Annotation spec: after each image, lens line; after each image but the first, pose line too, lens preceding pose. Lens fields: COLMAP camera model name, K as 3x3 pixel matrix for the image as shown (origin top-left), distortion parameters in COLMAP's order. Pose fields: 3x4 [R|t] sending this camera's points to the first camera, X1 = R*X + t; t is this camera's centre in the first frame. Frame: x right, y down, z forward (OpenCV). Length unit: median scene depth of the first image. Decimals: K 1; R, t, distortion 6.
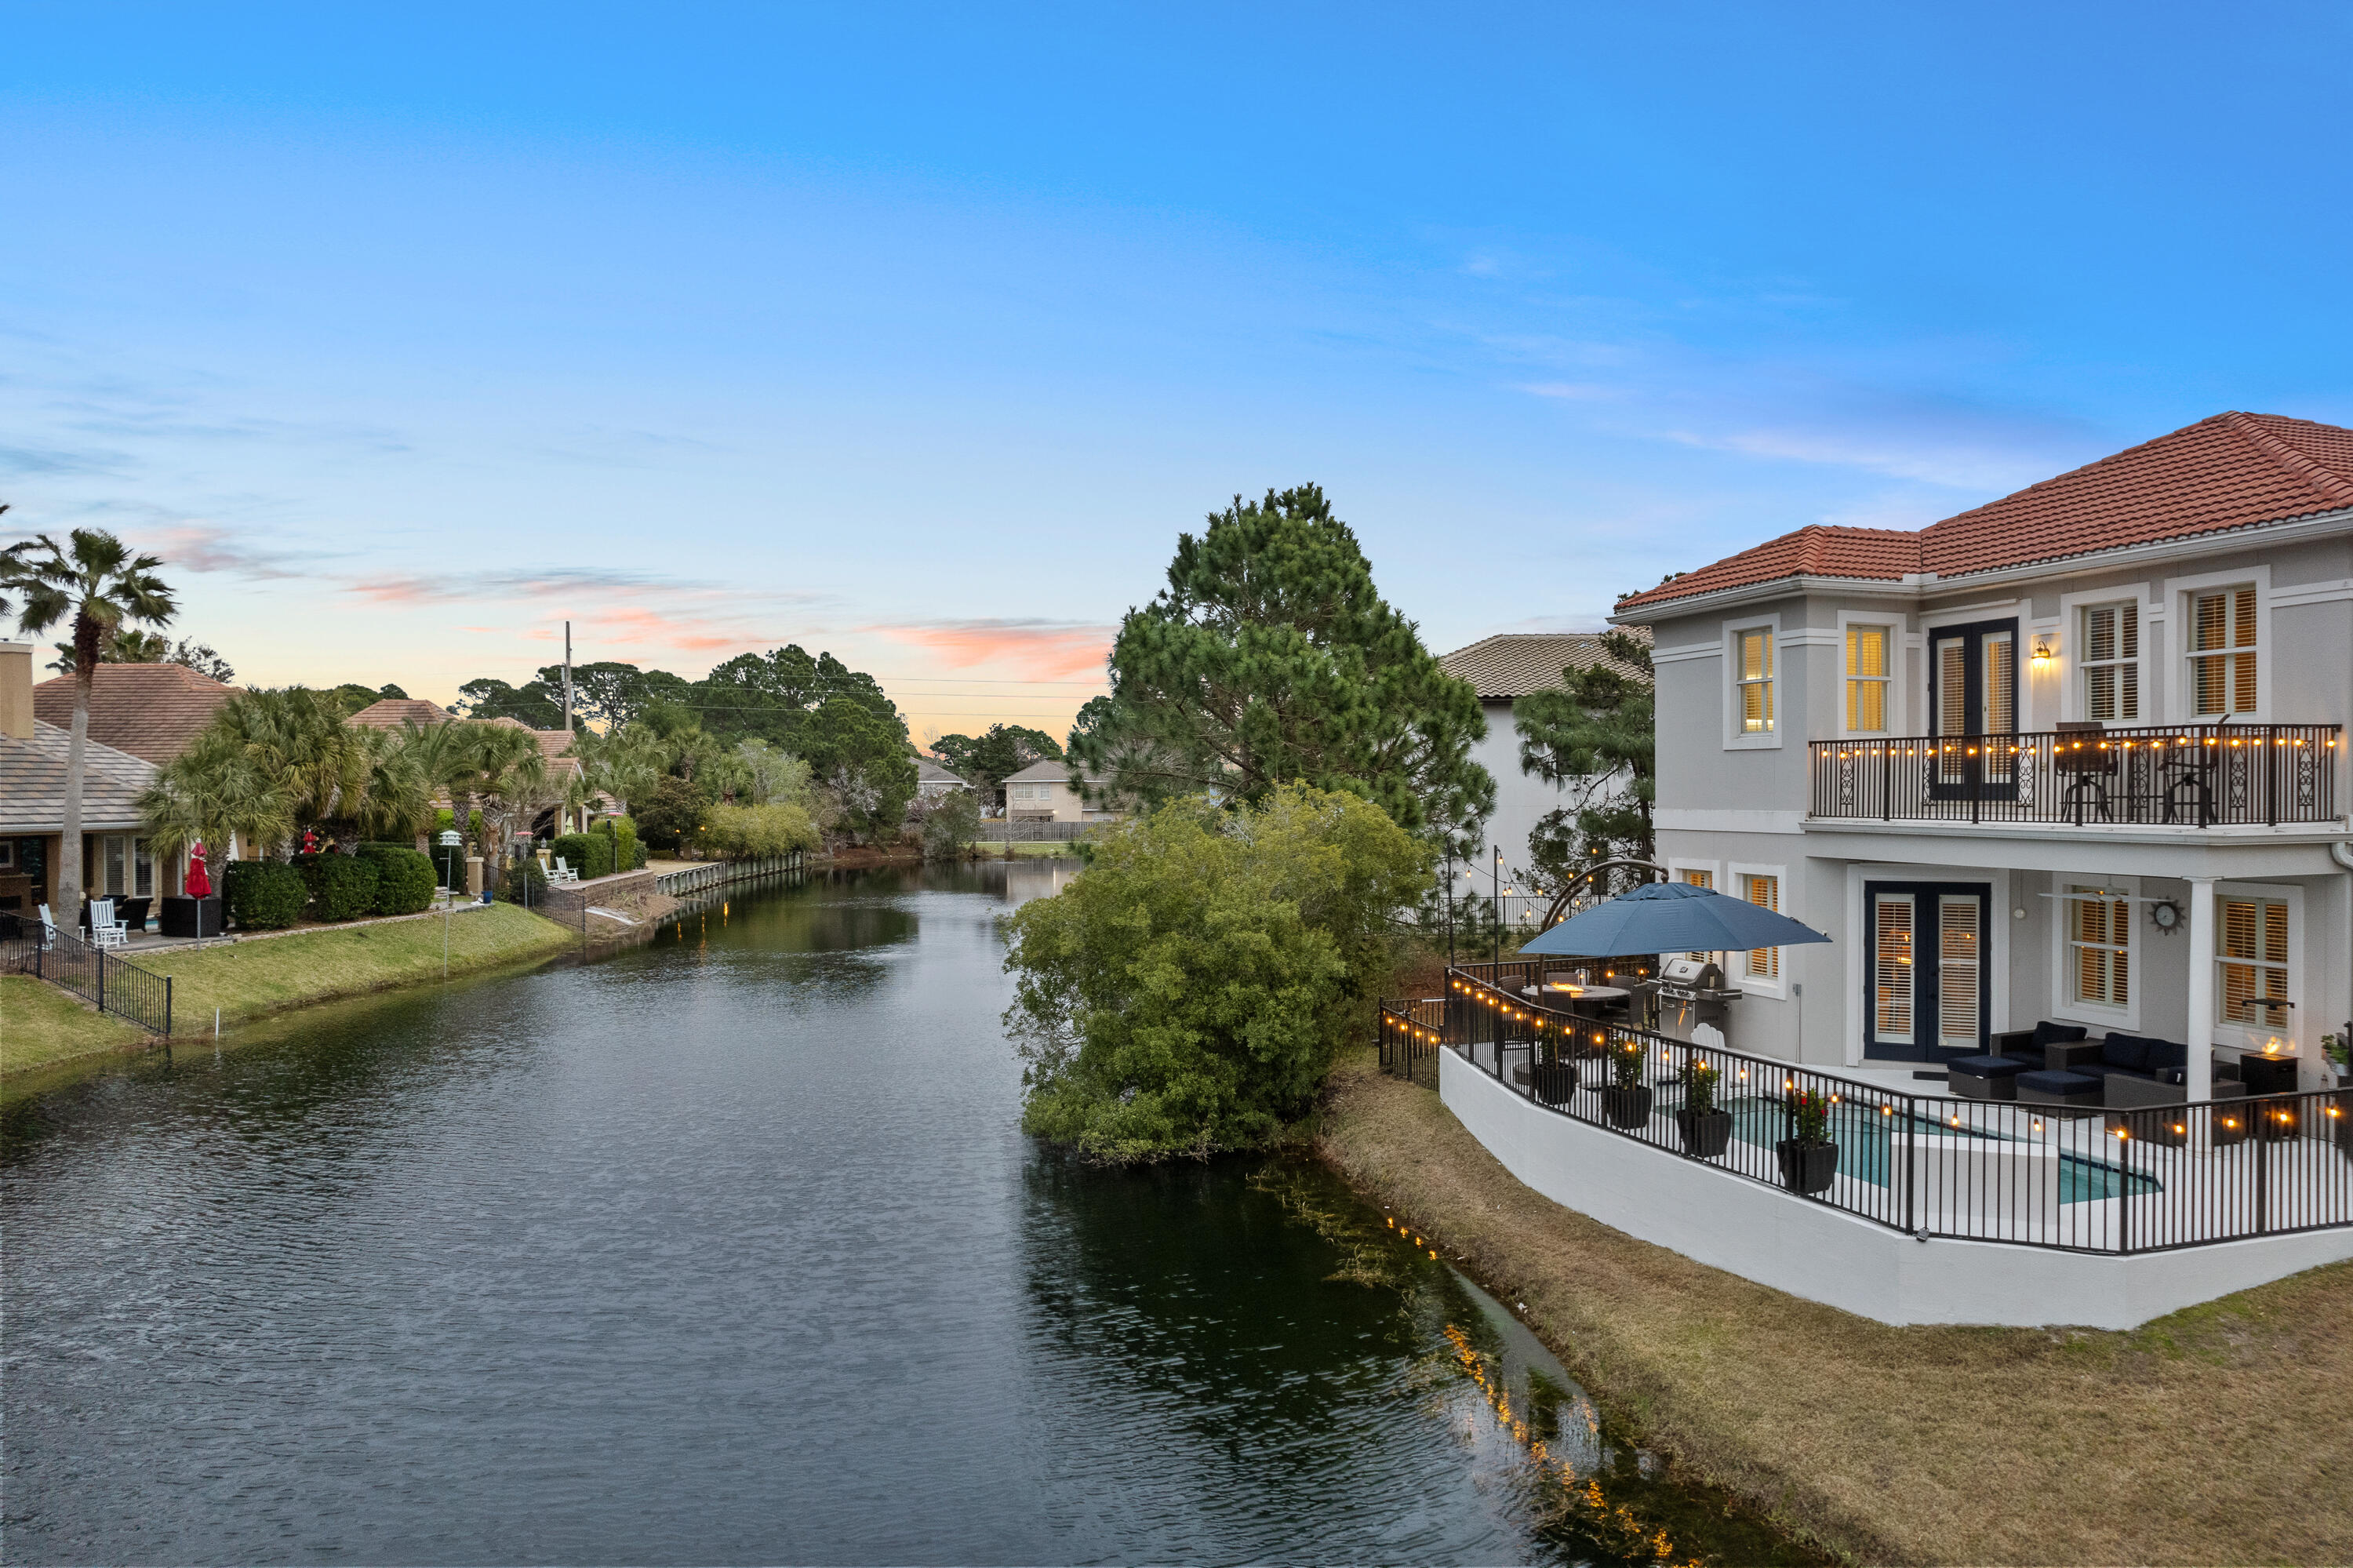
lens RADIAL K [[1511.7, 0, 1176.5], [0, 1511.7, 784.0], [0, 0, 1]] dist [-0.061827, 0.060267]
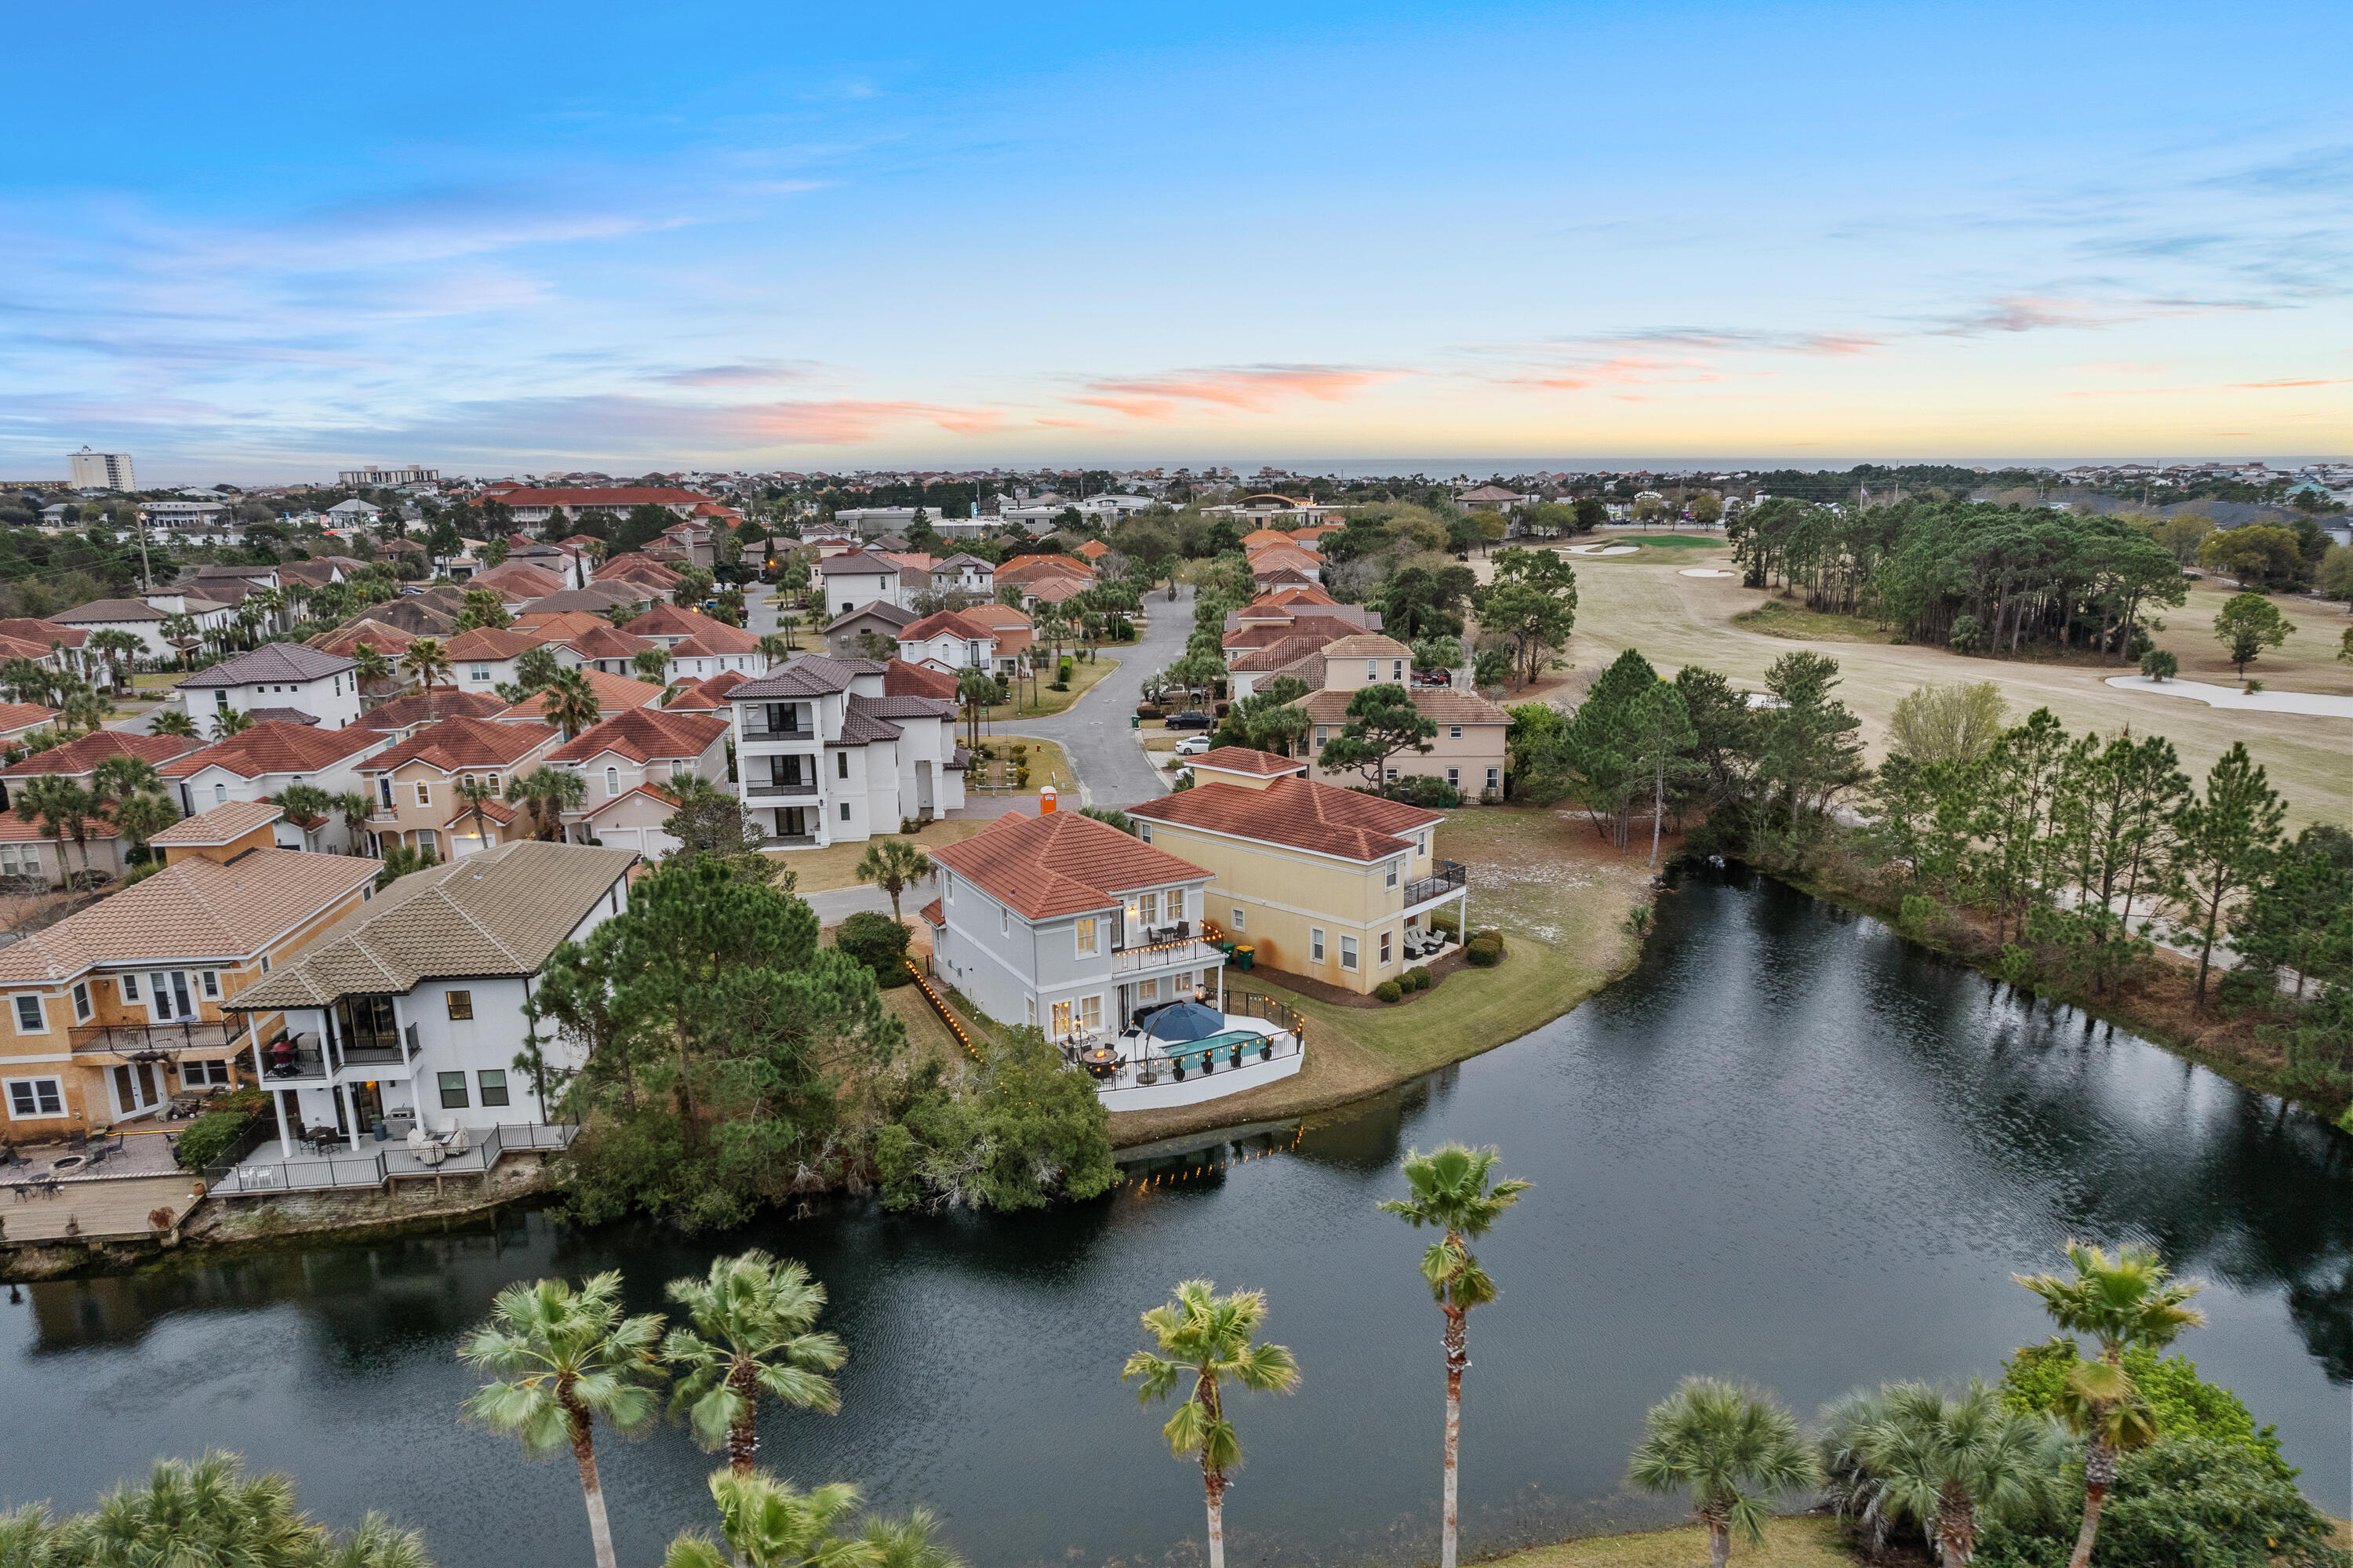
lens RADIAL K [[1511.7, 0, 1176.5], [0, 1511.7, 784.0], [0, 0, 1]] dist [-0.061827, 0.060267]
pose [[-0.198189, -0.206269, 0.958214, -2.636660], [0.002603, 0.977492, 0.210957, -1.066415], [-0.980160, 0.044303, -0.193191, 1.481475]]
